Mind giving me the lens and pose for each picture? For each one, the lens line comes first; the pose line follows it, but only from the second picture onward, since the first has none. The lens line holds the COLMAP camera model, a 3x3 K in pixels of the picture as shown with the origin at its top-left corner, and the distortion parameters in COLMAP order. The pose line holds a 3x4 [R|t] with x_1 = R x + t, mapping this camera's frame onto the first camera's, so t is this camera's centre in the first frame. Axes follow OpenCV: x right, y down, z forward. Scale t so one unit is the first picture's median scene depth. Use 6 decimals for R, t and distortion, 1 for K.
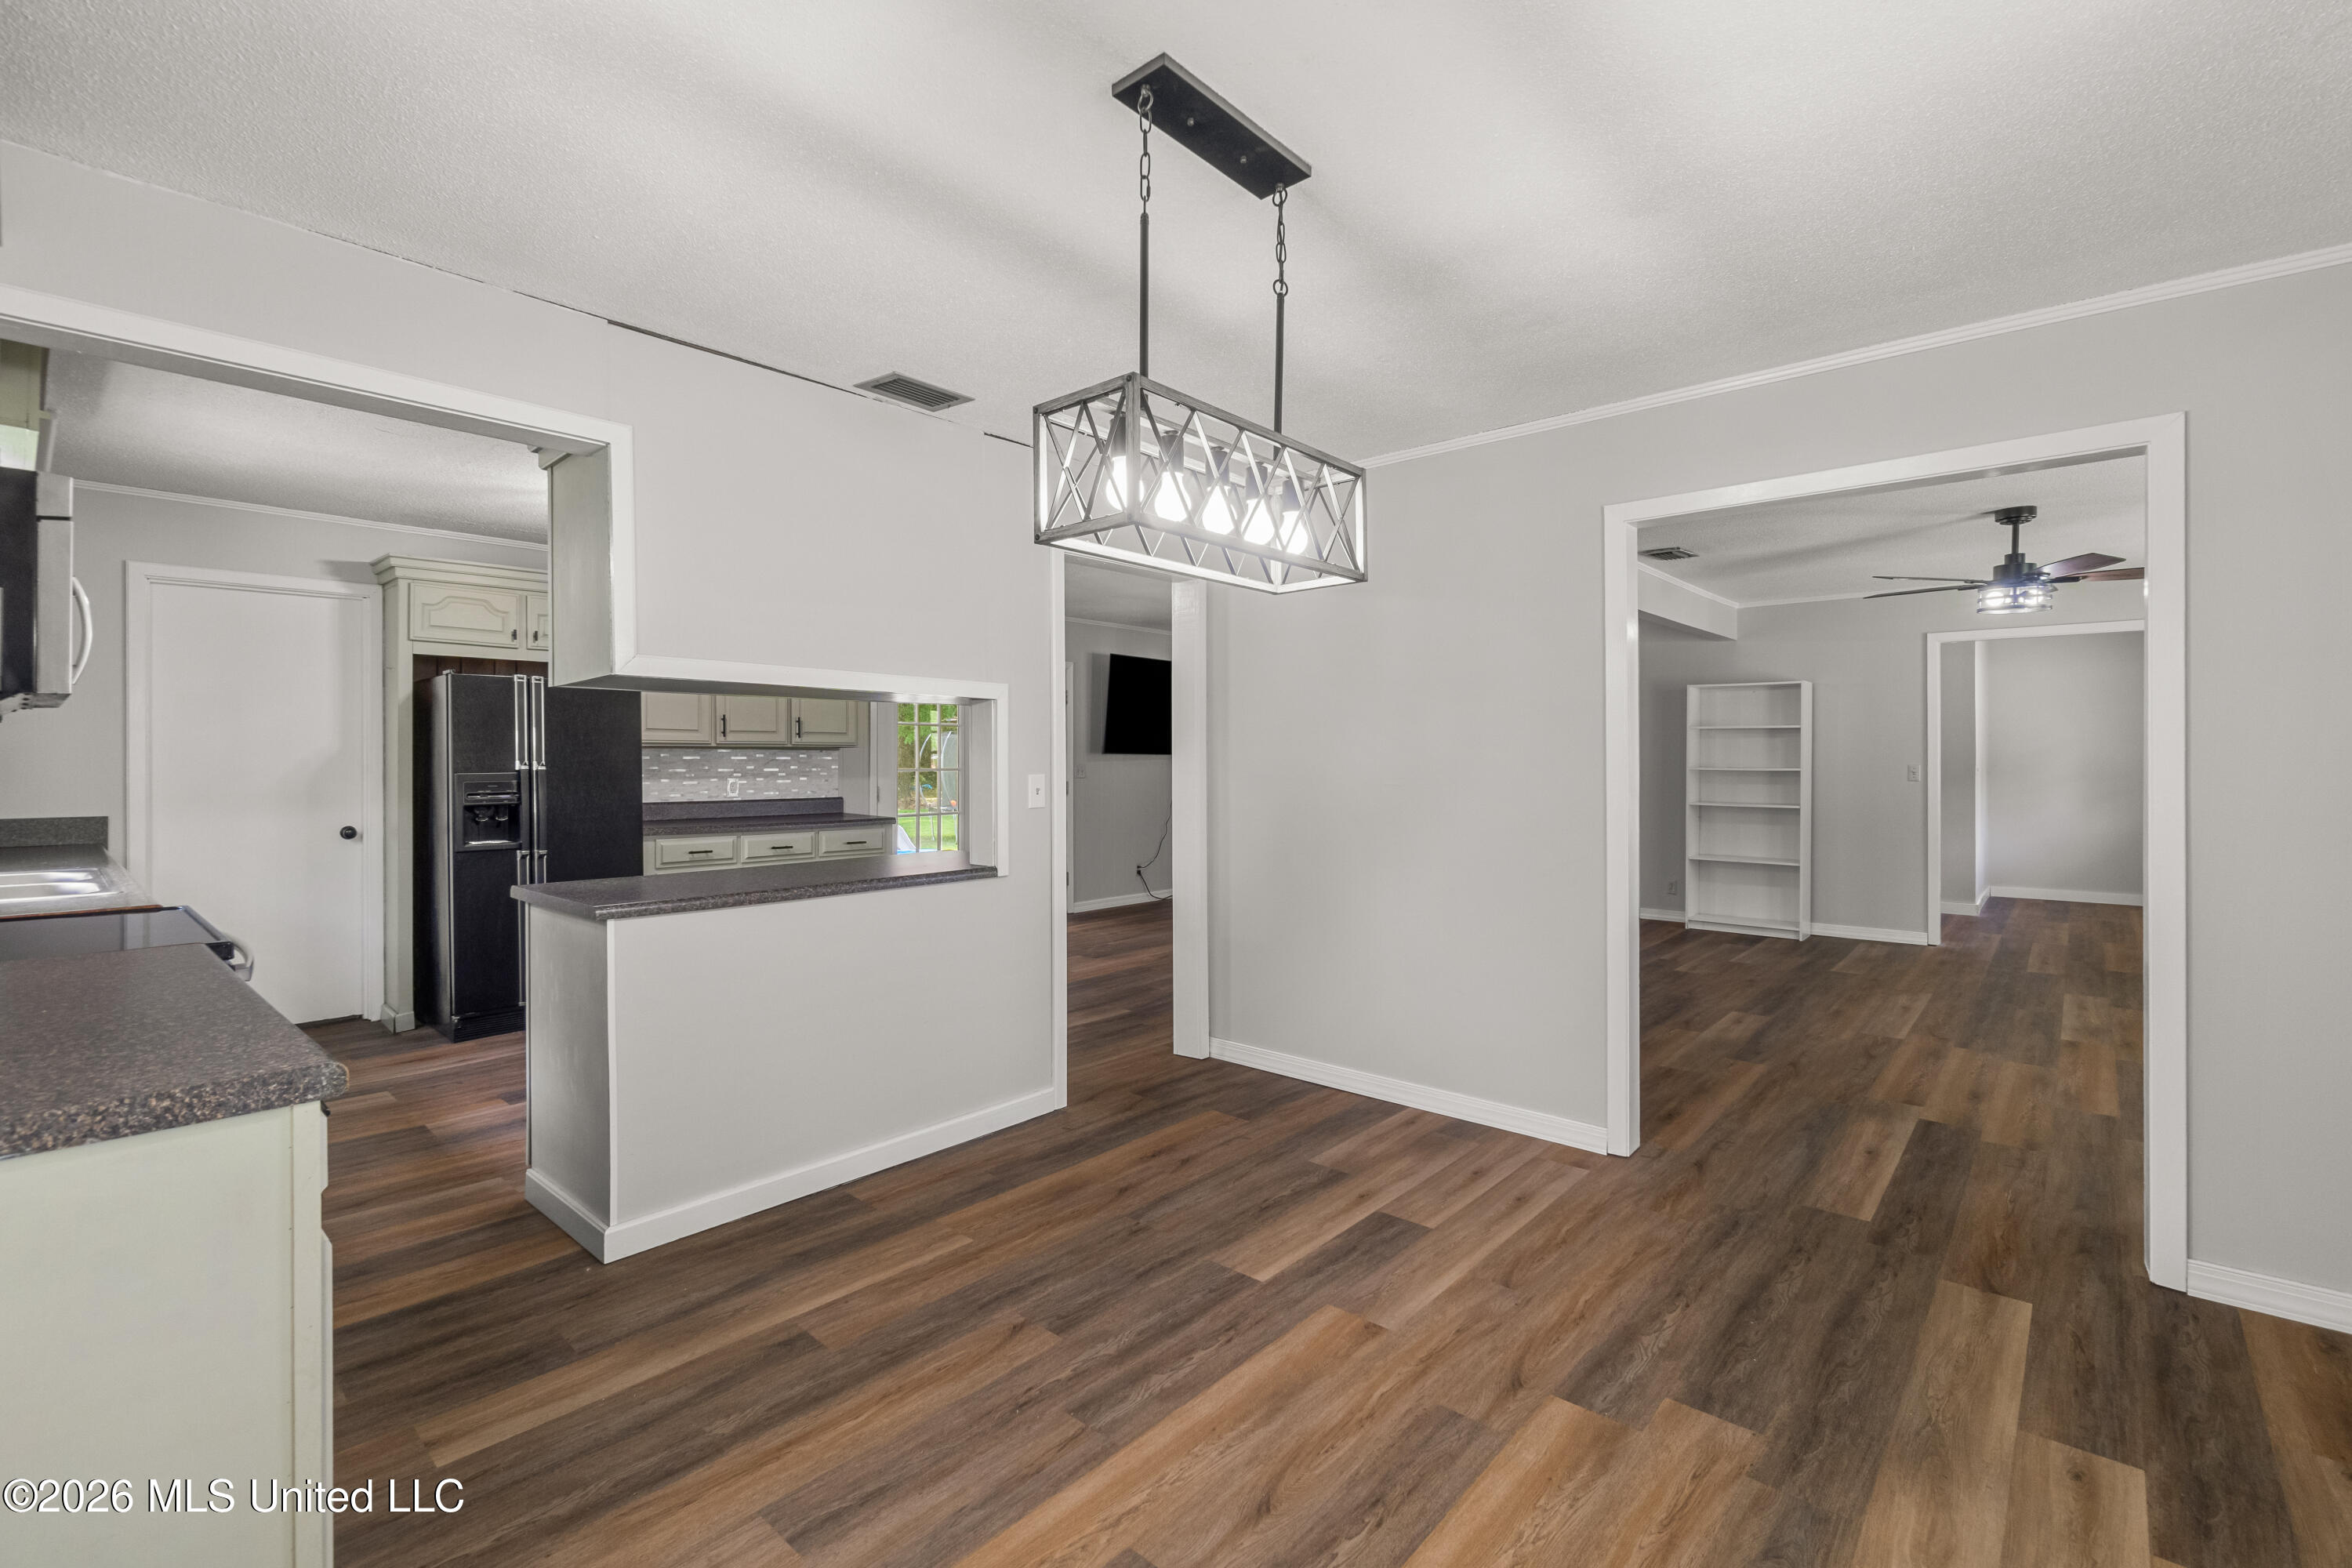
lens RADIAL K [[1046.3, 0, 1154.4], [0, 1046.3, 779.0], [0, 0, 1]] dist [0.001031, 0.000082]
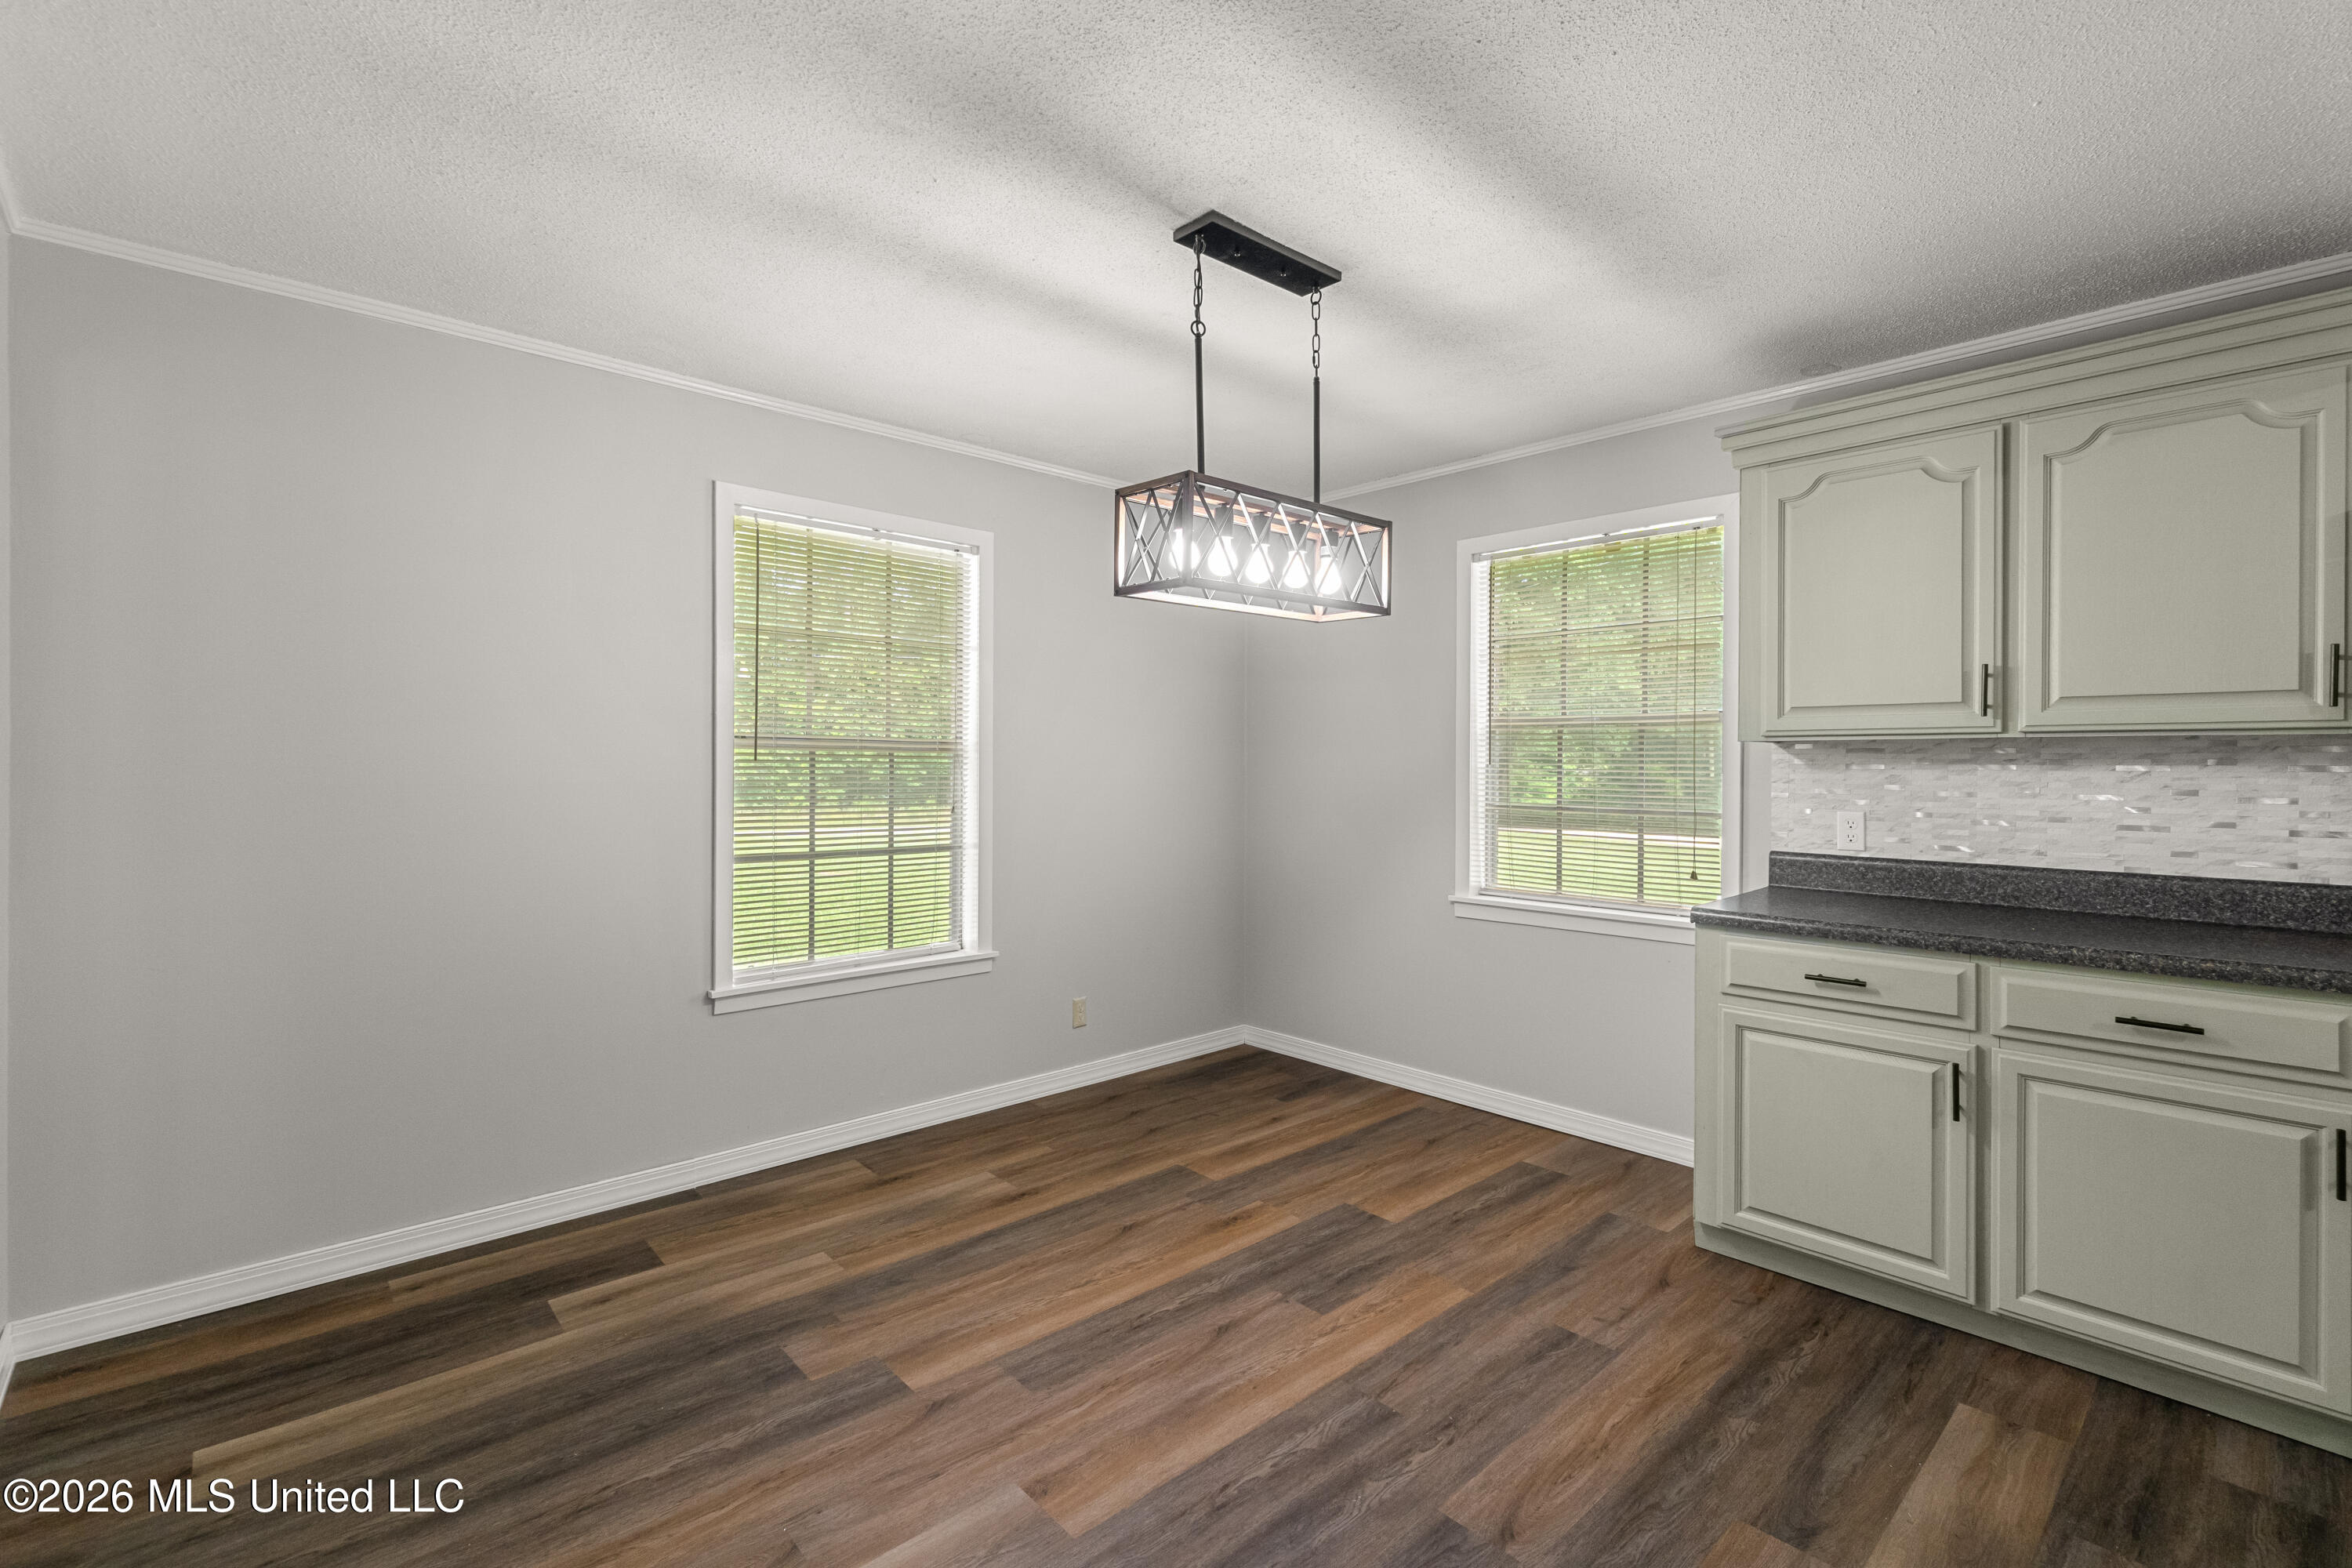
lens RADIAL K [[1033.5, 0, 1156.8], [0, 1033.5, 780.2], [0, 0, 1]] dist [-0.002478, 0.000437]
pose [[-0.994680, -0.006657, 0.102793, 0.048137], [-0.002793, 0.999286, 0.037689, -0.037491], [-0.102971, 0.037202, -0.993988, 1.881863]]
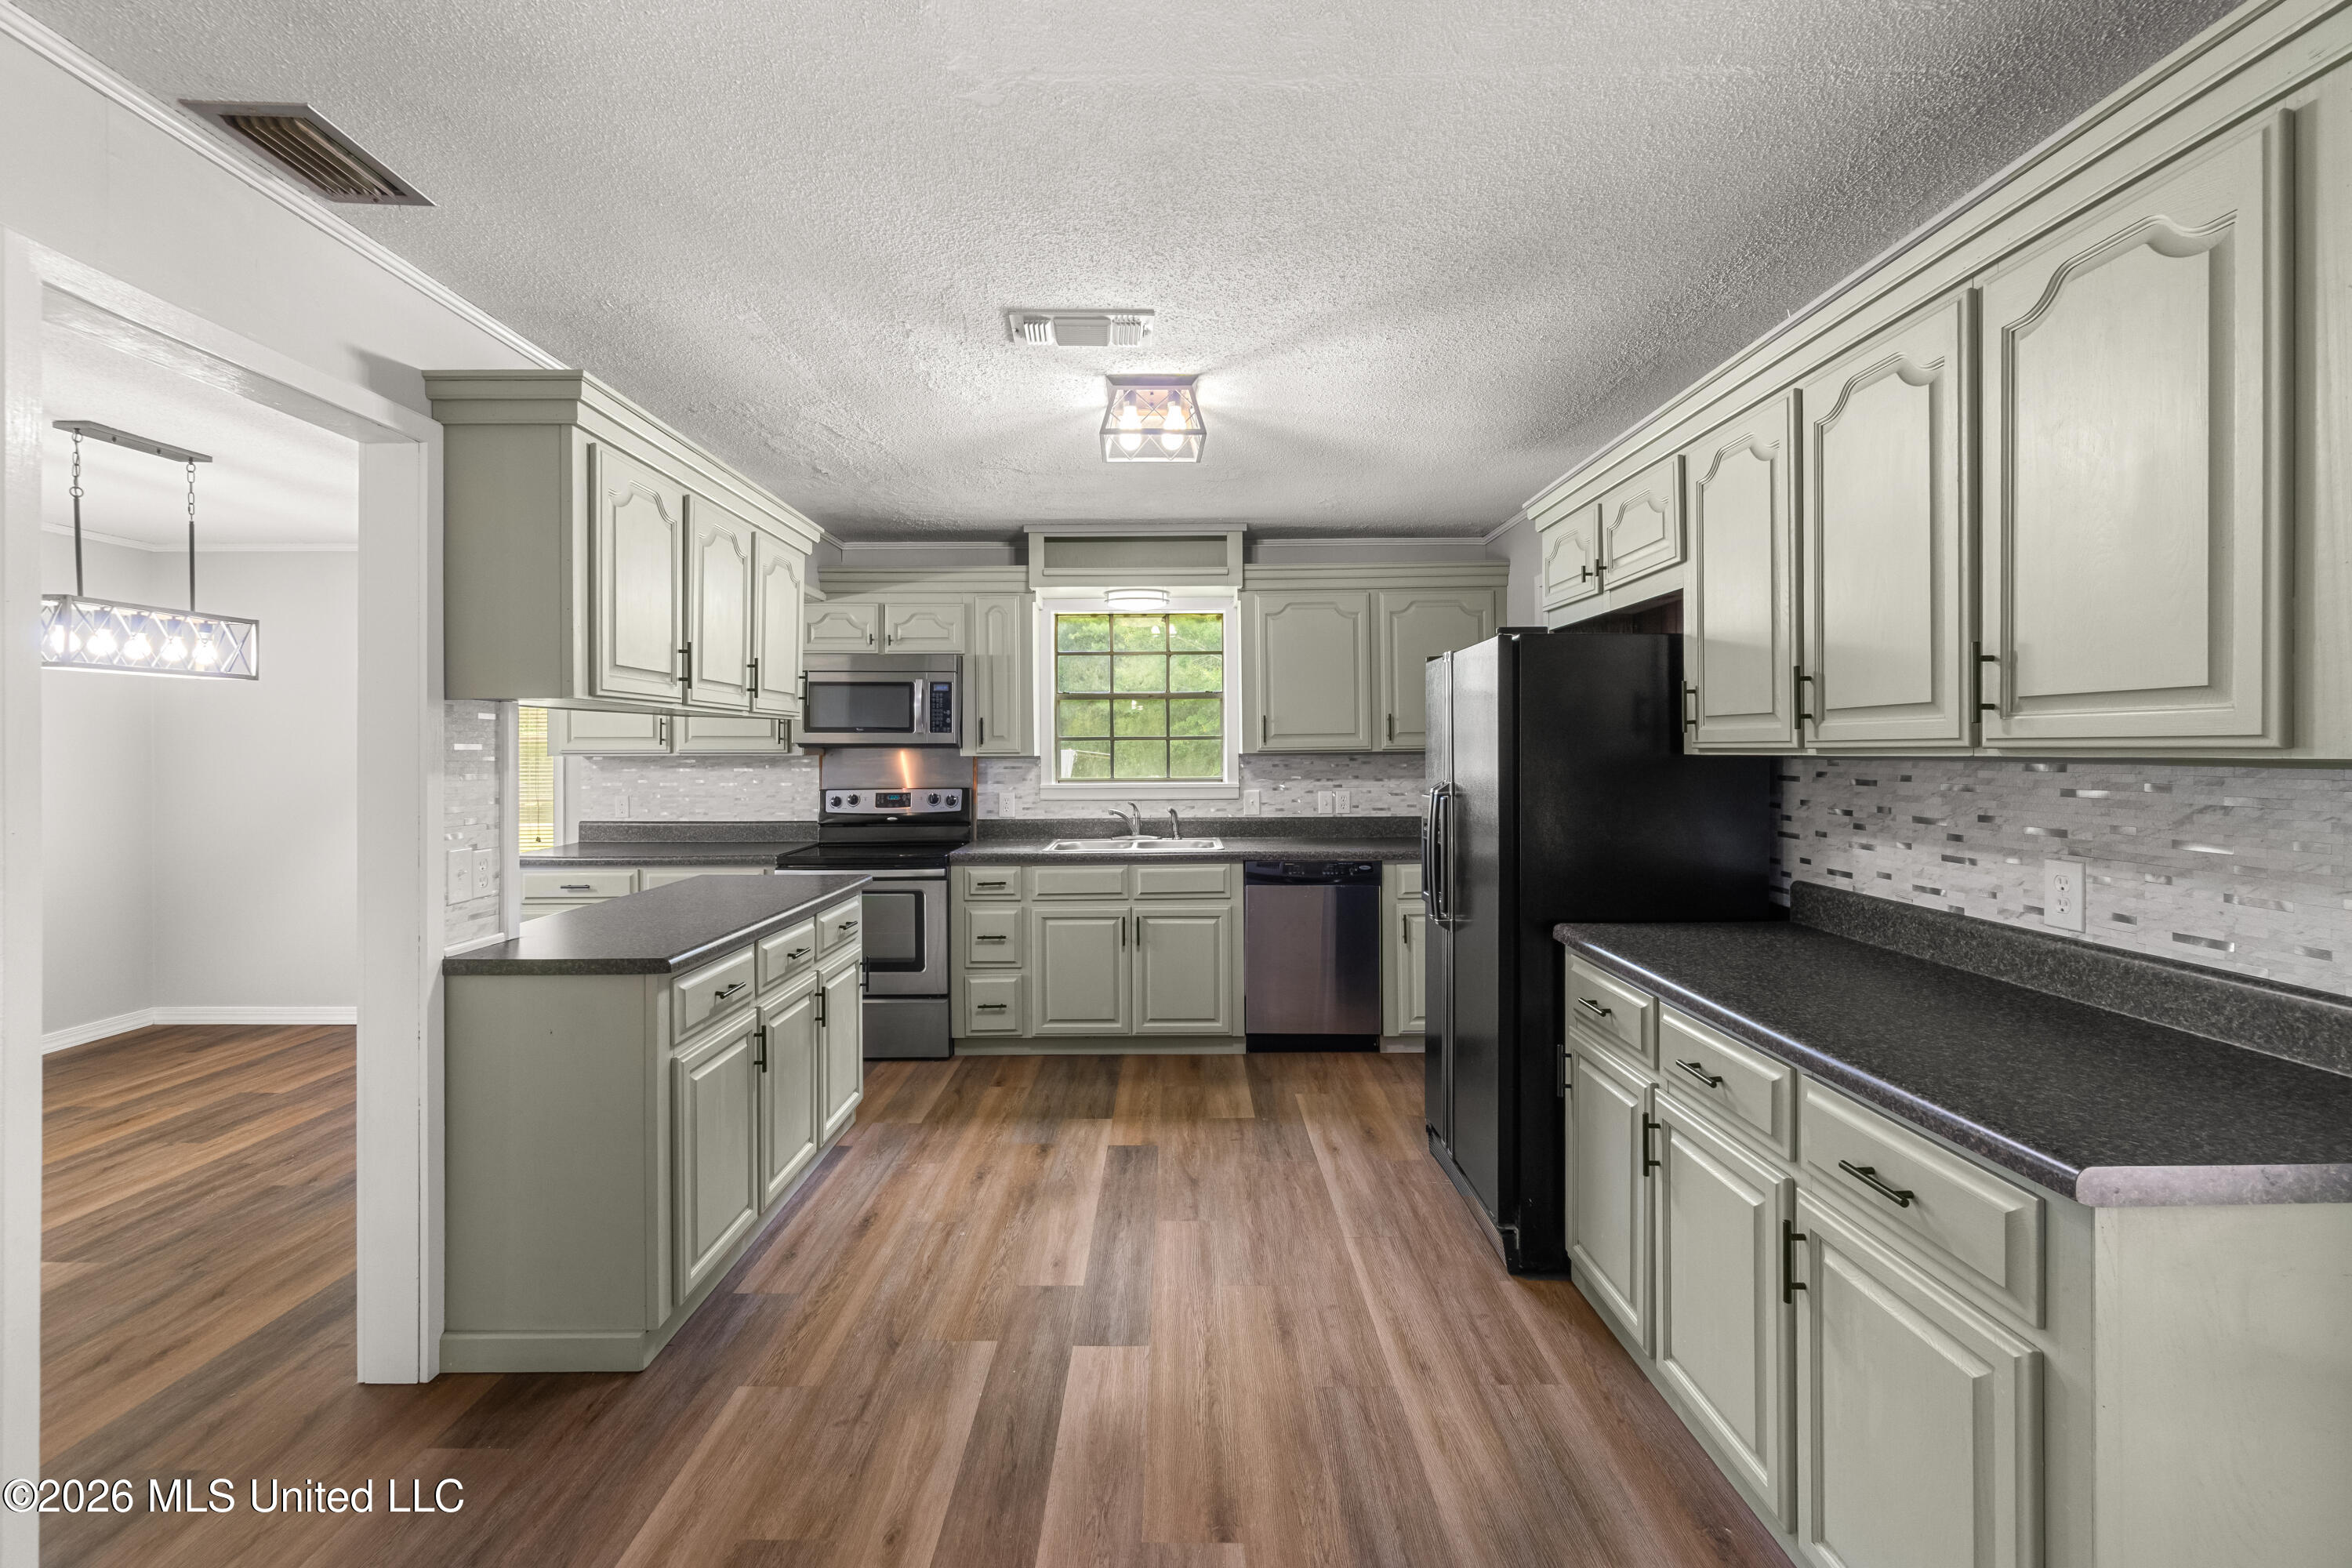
lens RADIAL K [[1030.5, 0, 1157.0], [0, 1030.5, 751.2], [0, 0, 1]] dist [-0.000630, 0.000073]
pose [[-0.745581, 0.001149, -0.666414, -0.059367], [-0.009338, 0.999882, 0.012171, -0.091821], [0.666350, 0.015297, -0.745482, 3.040542]]
